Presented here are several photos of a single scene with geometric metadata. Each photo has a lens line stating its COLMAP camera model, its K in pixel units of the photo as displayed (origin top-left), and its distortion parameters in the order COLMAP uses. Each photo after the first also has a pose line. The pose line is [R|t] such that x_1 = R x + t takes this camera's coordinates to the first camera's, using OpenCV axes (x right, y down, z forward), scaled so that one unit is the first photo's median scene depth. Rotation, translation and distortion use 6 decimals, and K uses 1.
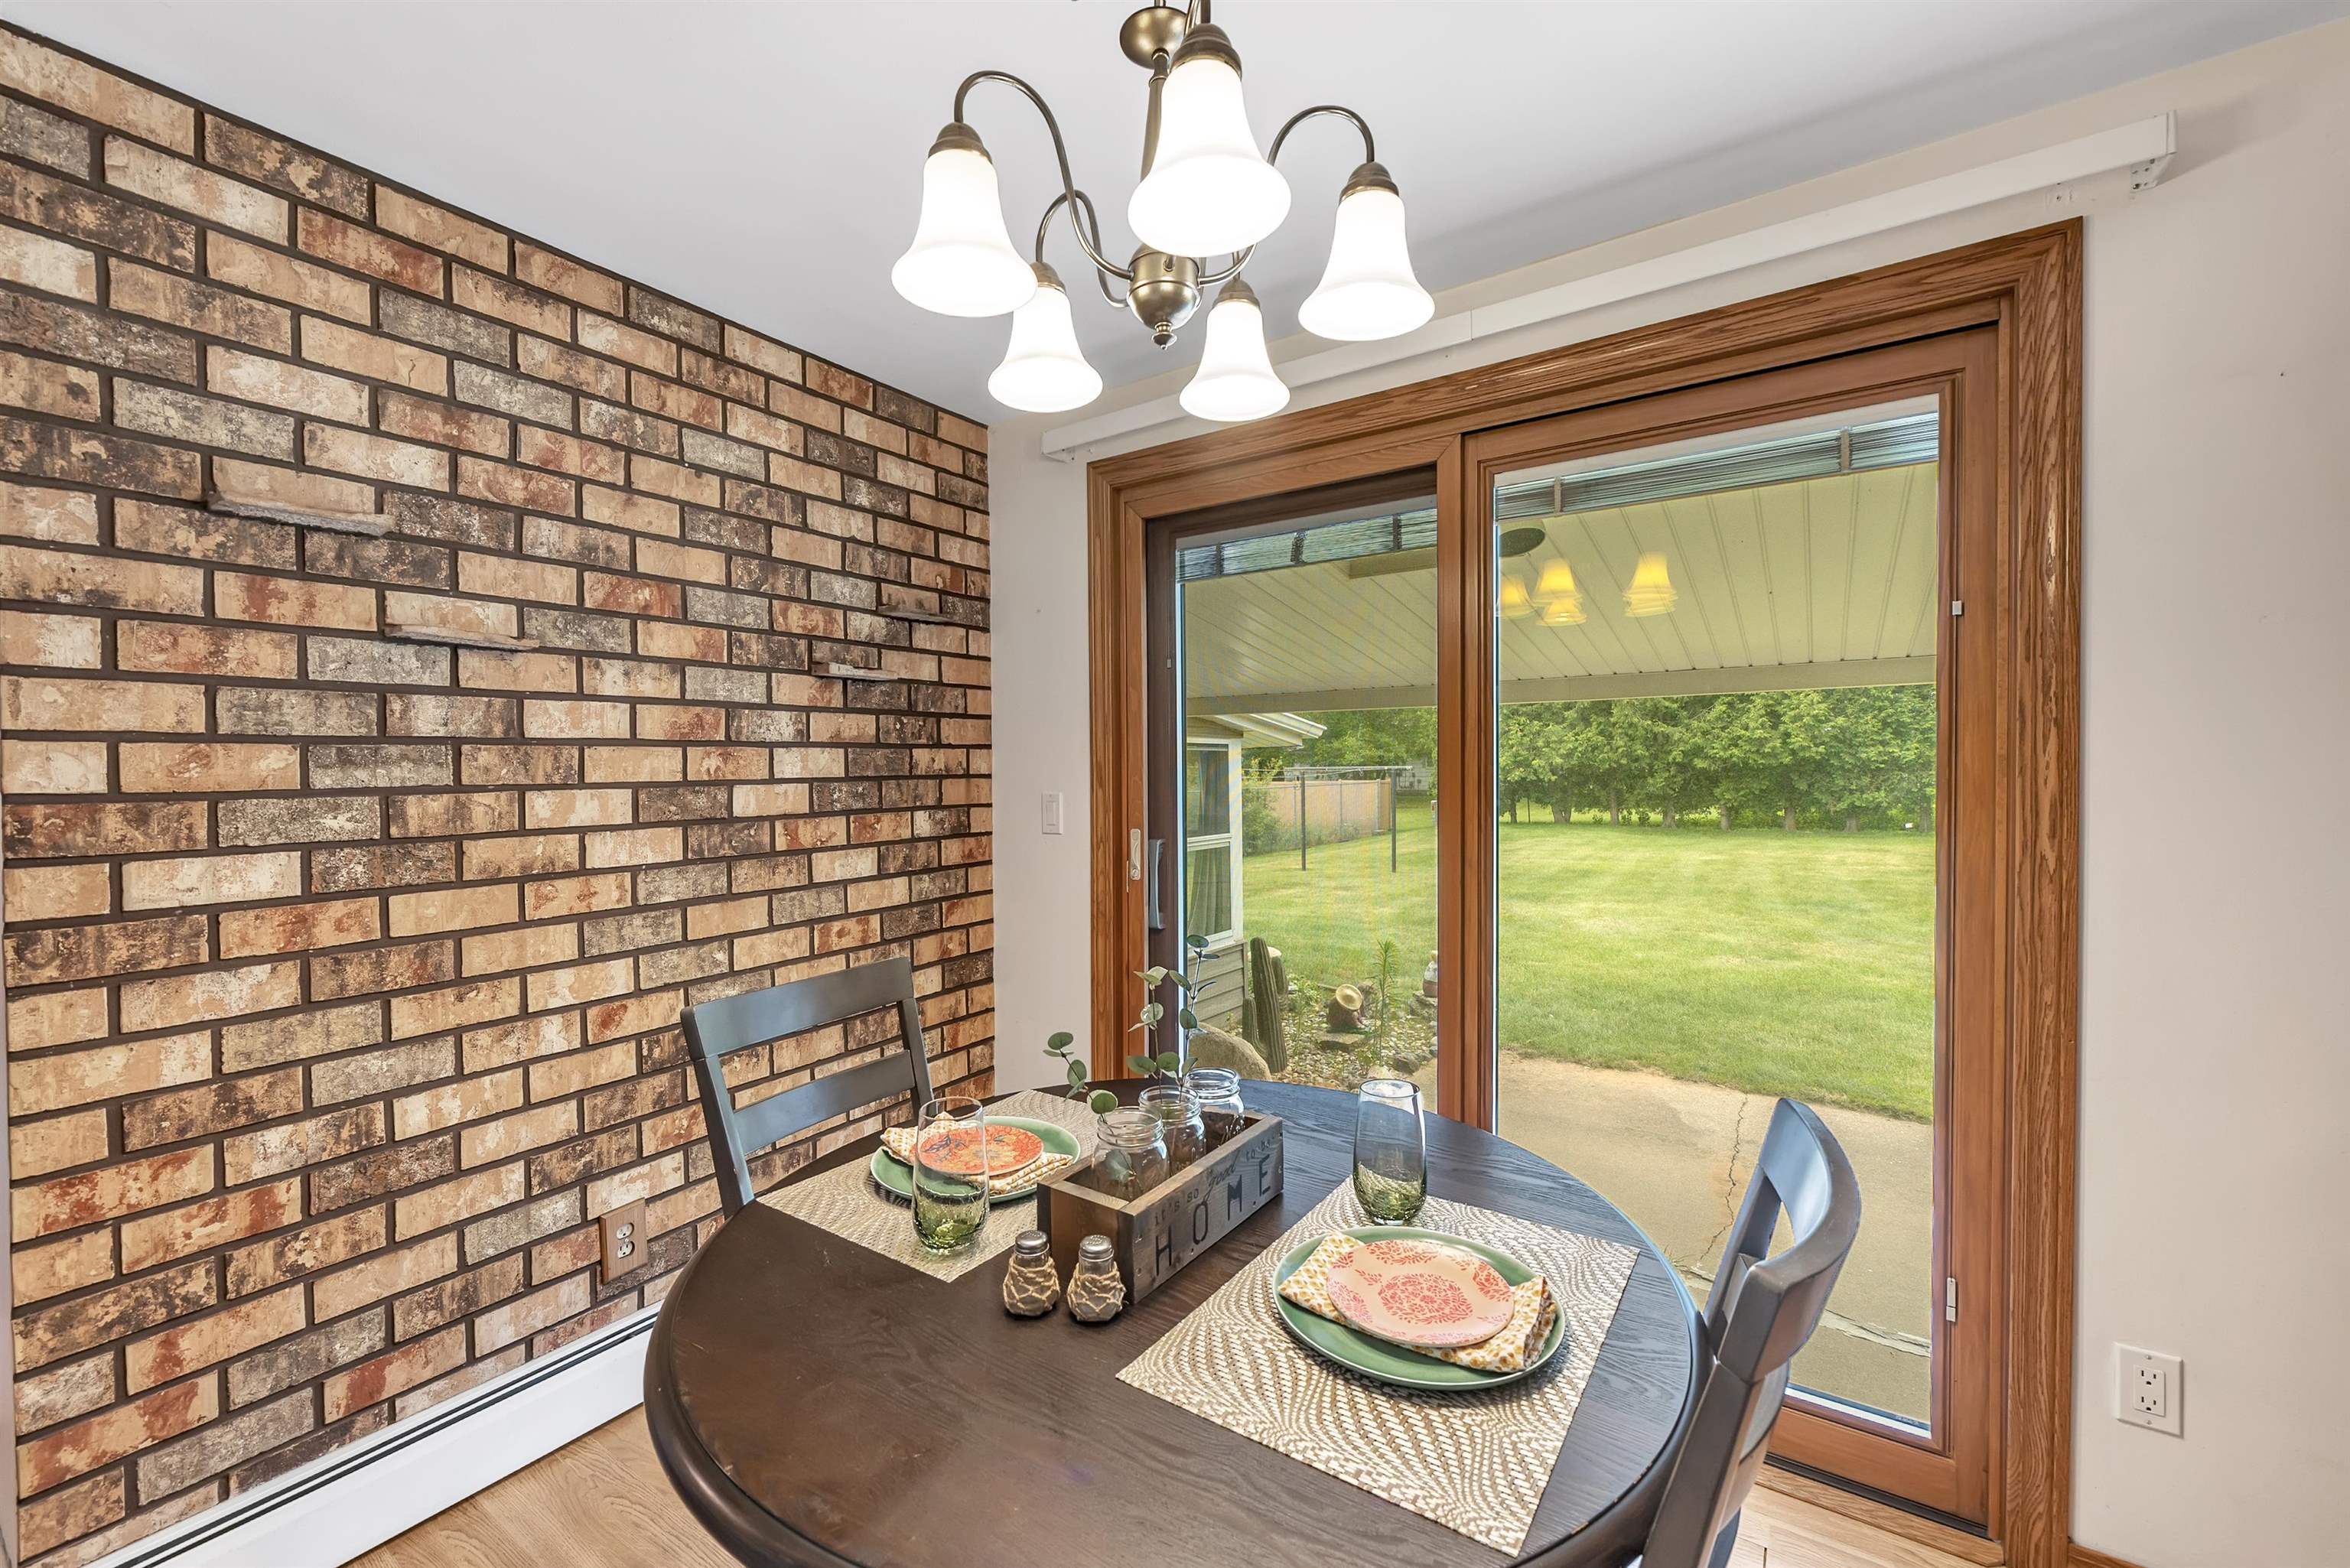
lens RADIAL K [[959.5, 0, 1153.6], [0, 959.5, 784.8], [0, 0, 1]] dist [0.002583, -0.000705]
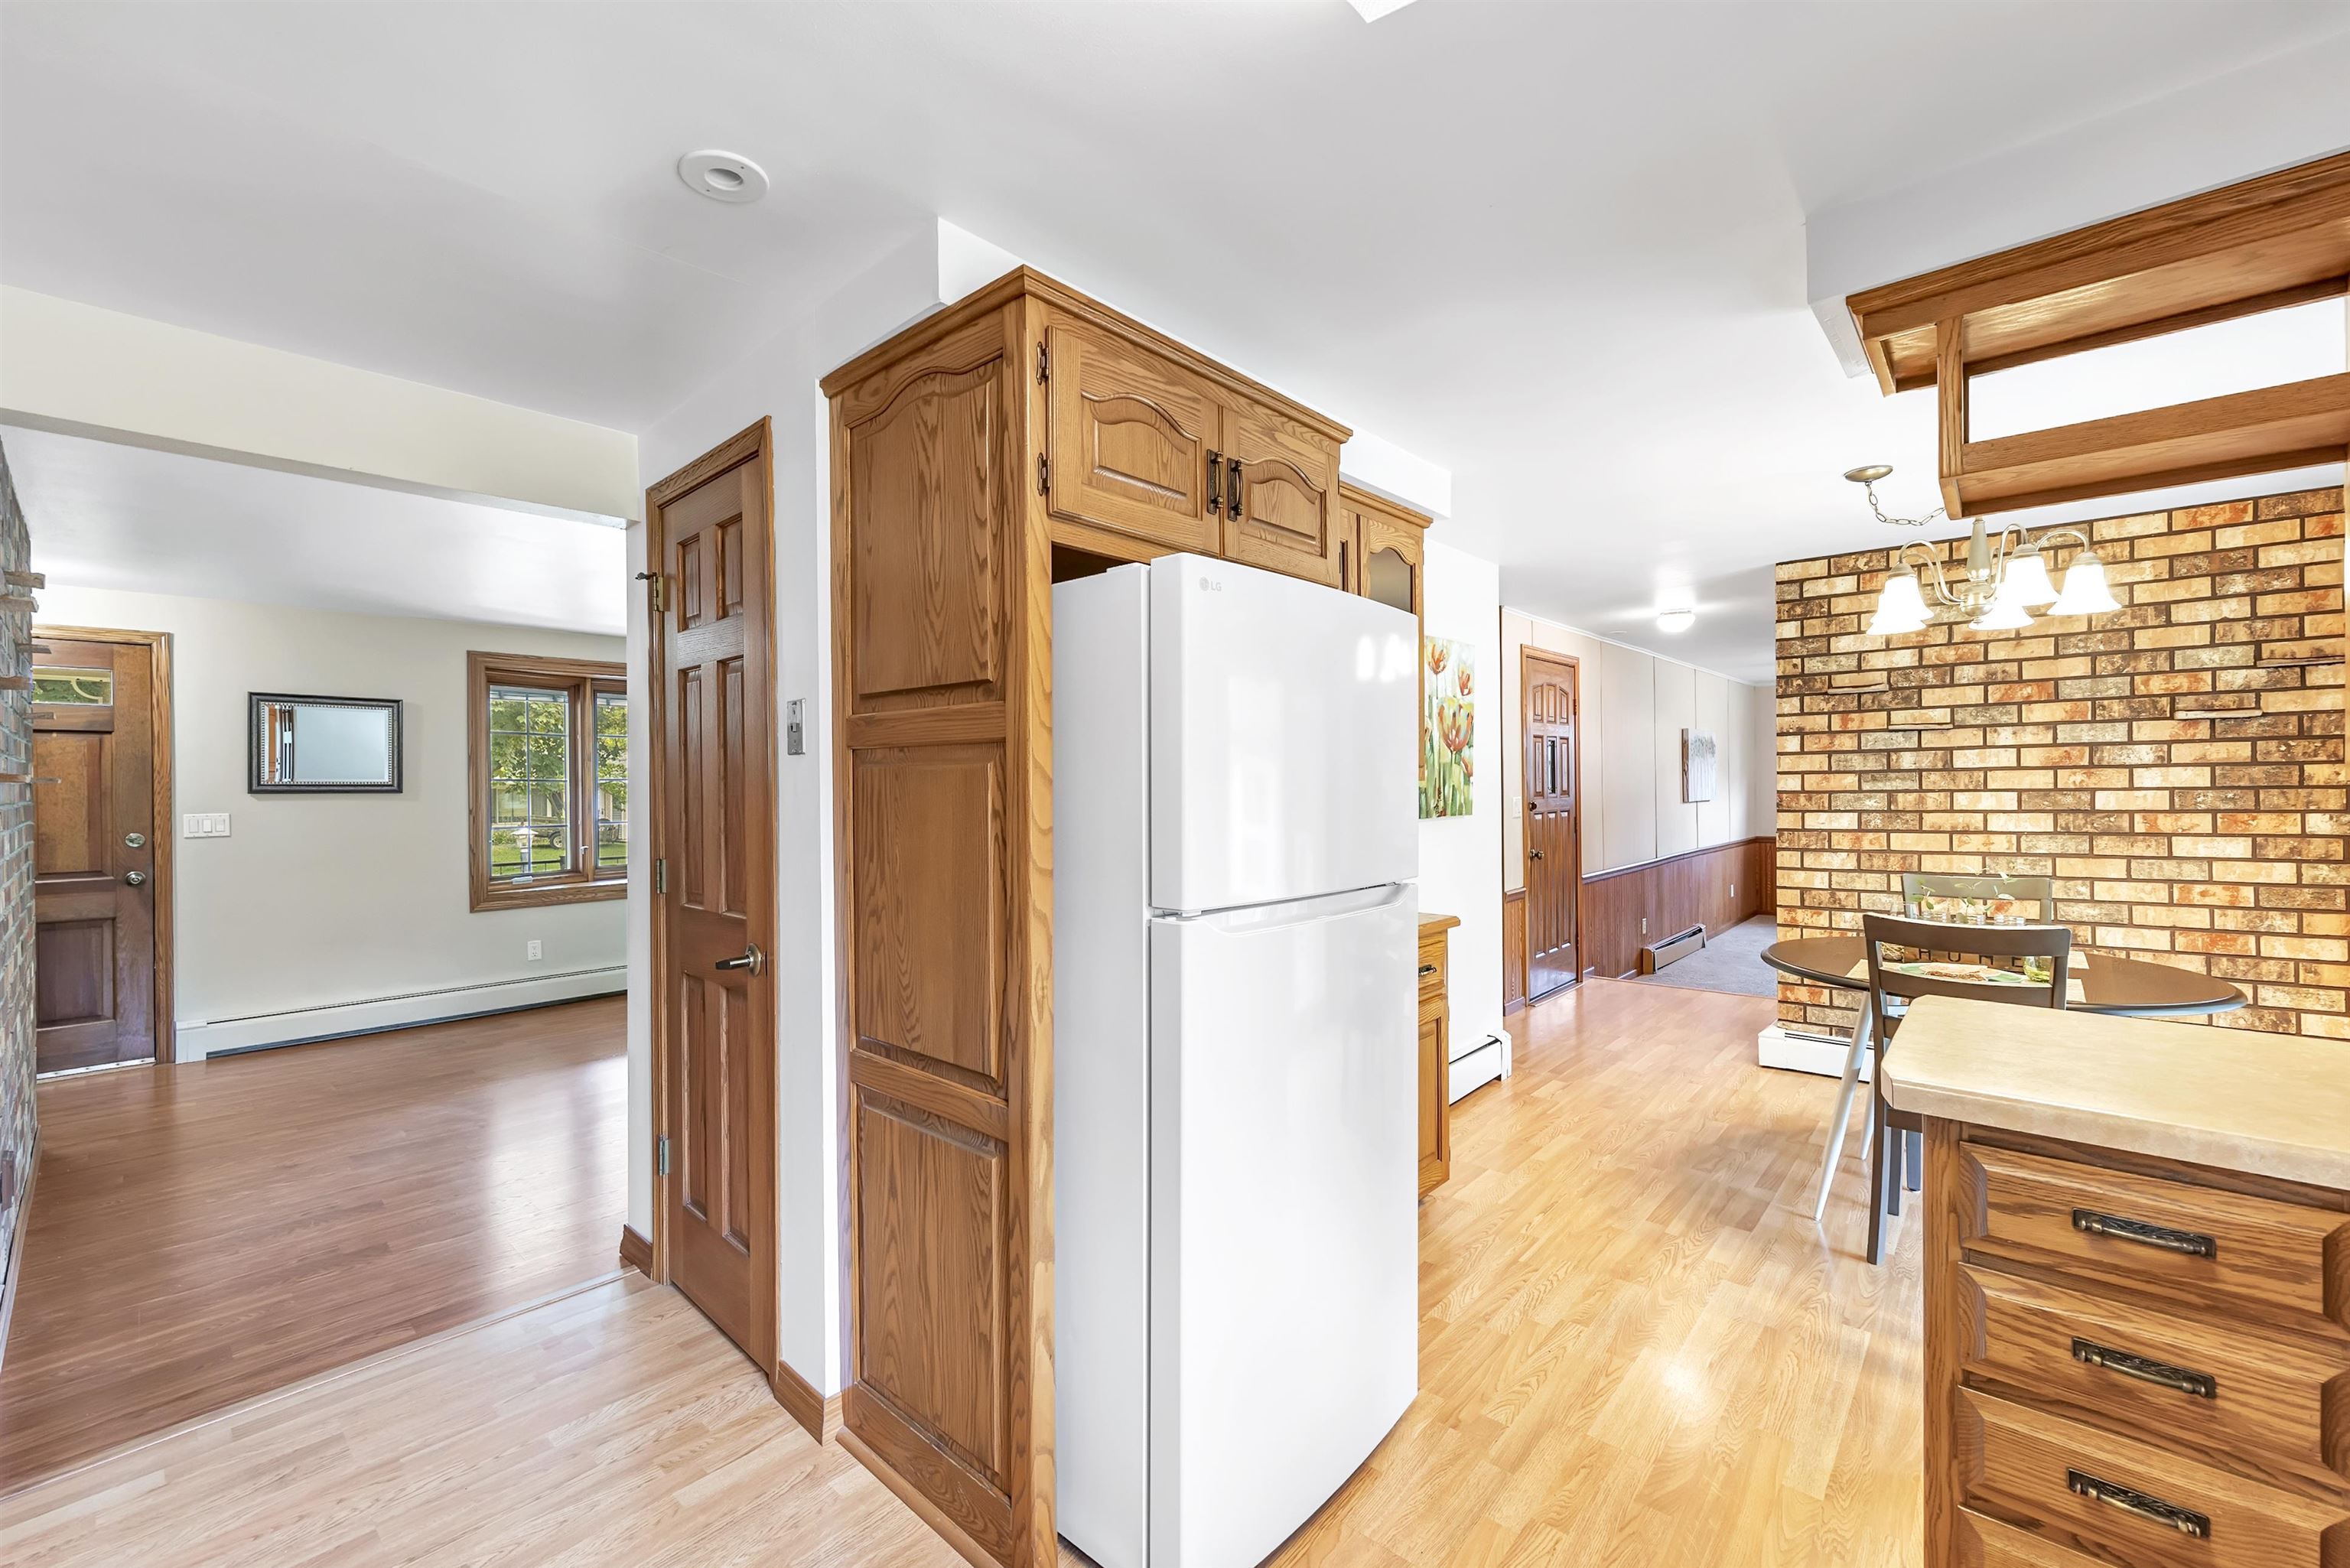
lens RADIAL K [[959.5, 0, 1170.0], [0, 959.5, 788.8], [0, 0, 1]] dist [0.002583, -0.000705]
pose [[-0.133892, 0.014702, -0.990887, 1.665268], [-0.002209, 0.999883, 0.015134, -0.028979], [0.990993, 0.004215, -0.133844, -0.455034]]
